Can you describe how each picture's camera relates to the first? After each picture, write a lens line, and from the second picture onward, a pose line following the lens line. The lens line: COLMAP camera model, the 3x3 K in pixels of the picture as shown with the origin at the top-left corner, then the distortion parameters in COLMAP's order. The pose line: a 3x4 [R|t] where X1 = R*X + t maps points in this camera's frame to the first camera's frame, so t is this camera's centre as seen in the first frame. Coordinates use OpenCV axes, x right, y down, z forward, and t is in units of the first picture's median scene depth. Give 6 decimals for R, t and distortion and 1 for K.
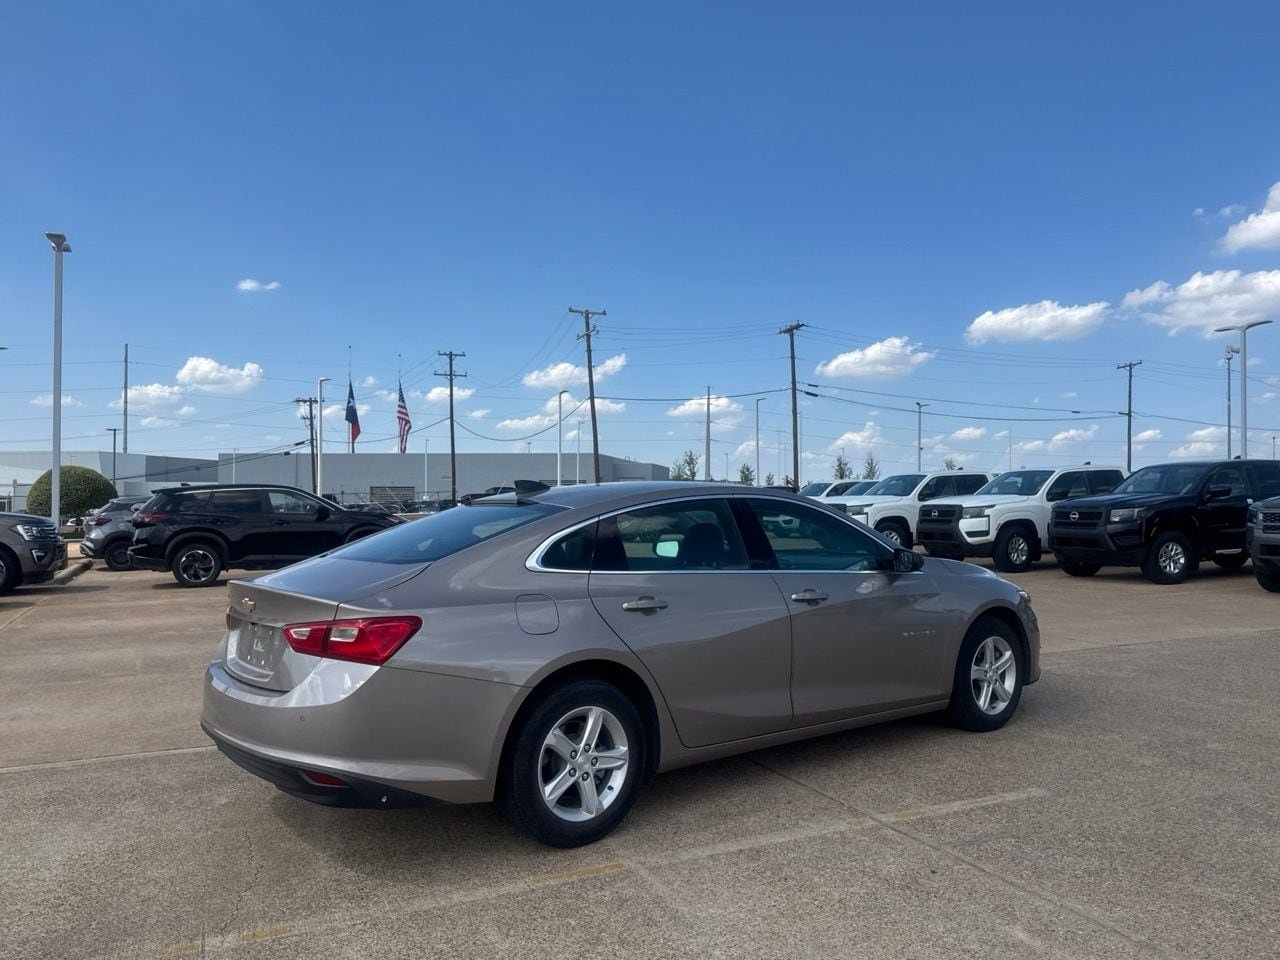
lens RADIAL K [[987.7, 0, 636.3], [0, 987.7, 481.0], [0, 0, 1]] dist [0.093824, -0.135804]
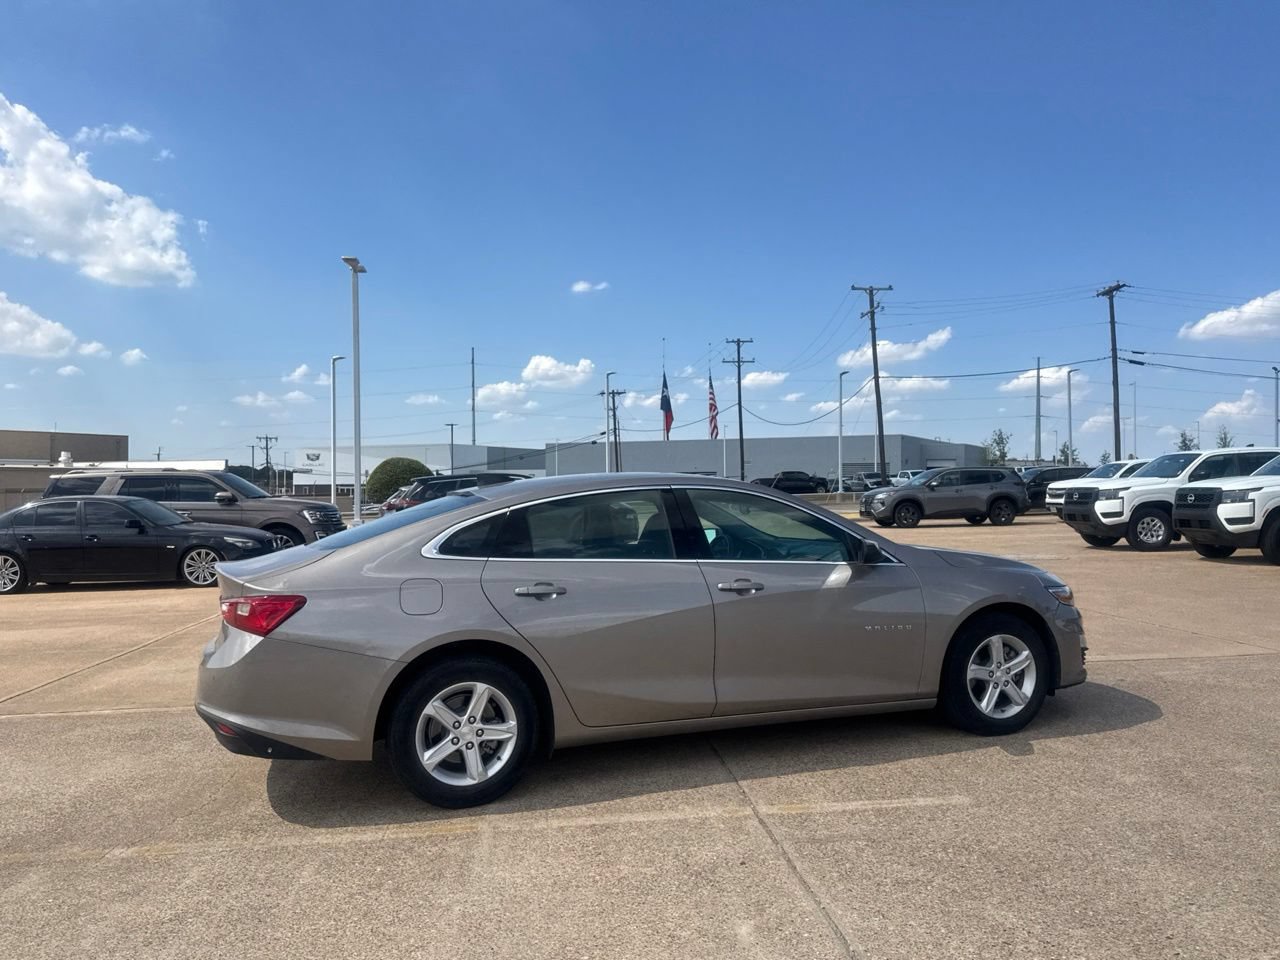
lens RADIAL K [[987.7, 0, 632.6], [0, 987.7, 479.8], [0, 0, 1]] dist [0.093824, -0.135804]
pose [[0.949115, -0.010275, -0.314762, 0.325712], [0.015006, 0.999808, 0.012610, -0.004414], [0.314572, -0.016692, 0.949087, 0.015873]]
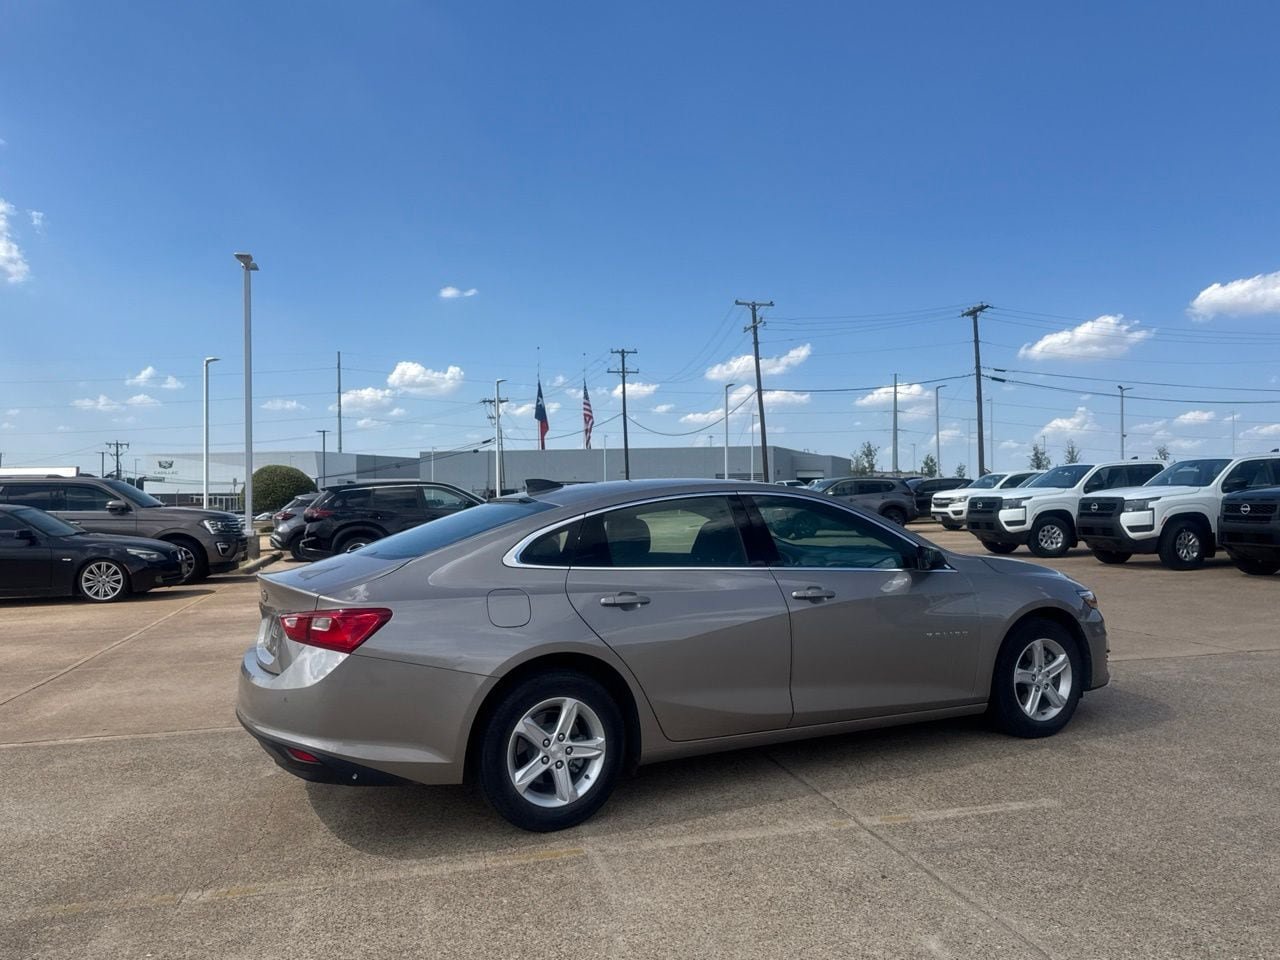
lens RADIAL K [[987.7, 0, 632.6], [0, 987.7, 478.7], [0, 0, 1]] dist [0.093824, -0.135804]
pose [[0.982042, -0.009670, -0.188414, 0.155767], [0.010500, 0.999939, 0.003411, -0.003069], [0.188369, -0.005328, 0.982084, -0.003485]]
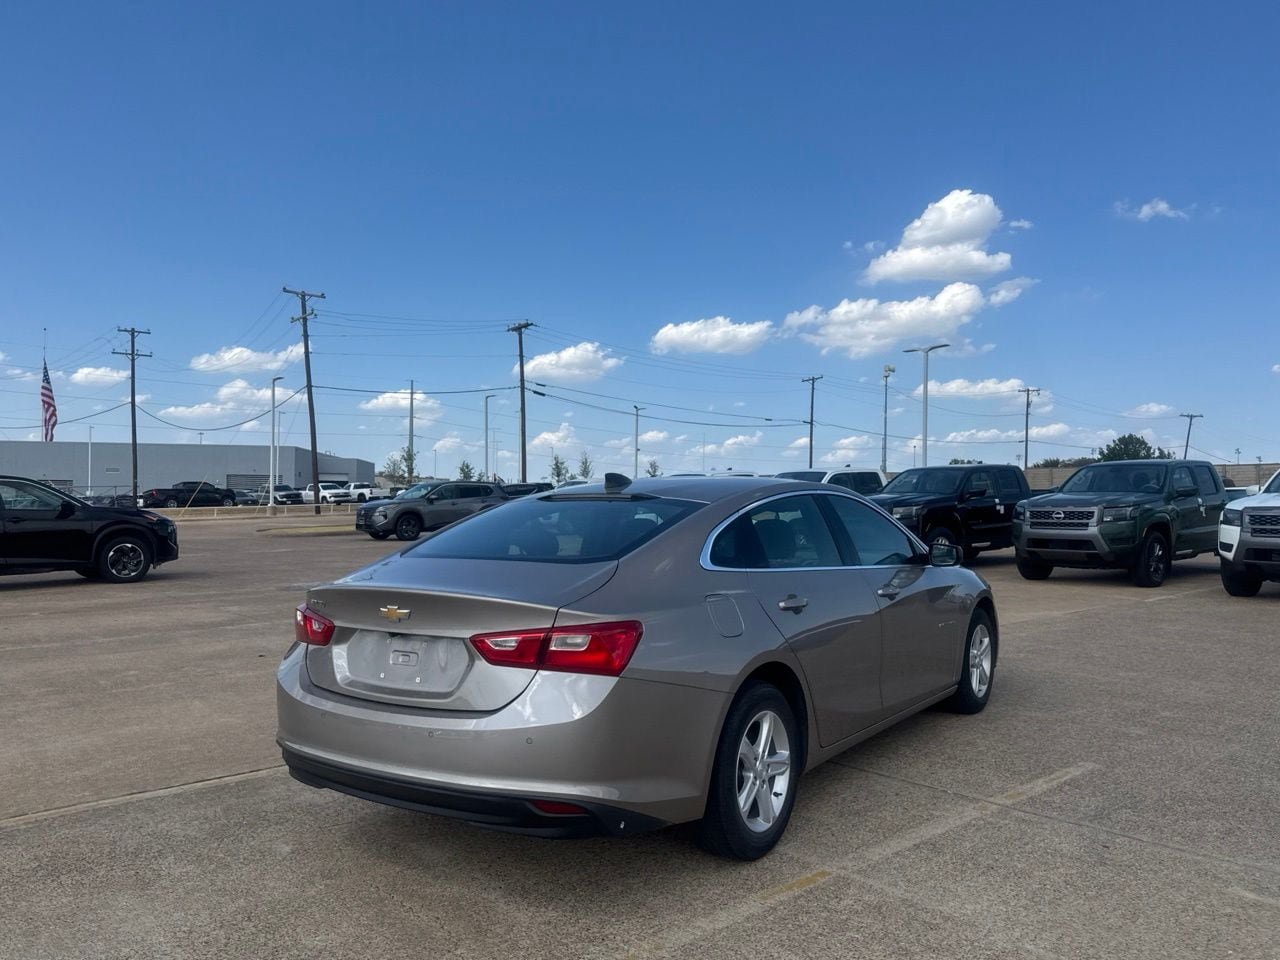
lens RADIAL K [[987.7, 0, 639.6], [0, 987.7, 495.3], [0, 0, 1]] dist [0.093824, -0.135804]
pose [[0.953219, 0.007222, 0.302194, -0.316045], [-0.012121, 0.999824, 0.014340, 0.006058], [-0.302037, -0.017332, 0.953139, 0.092594]]
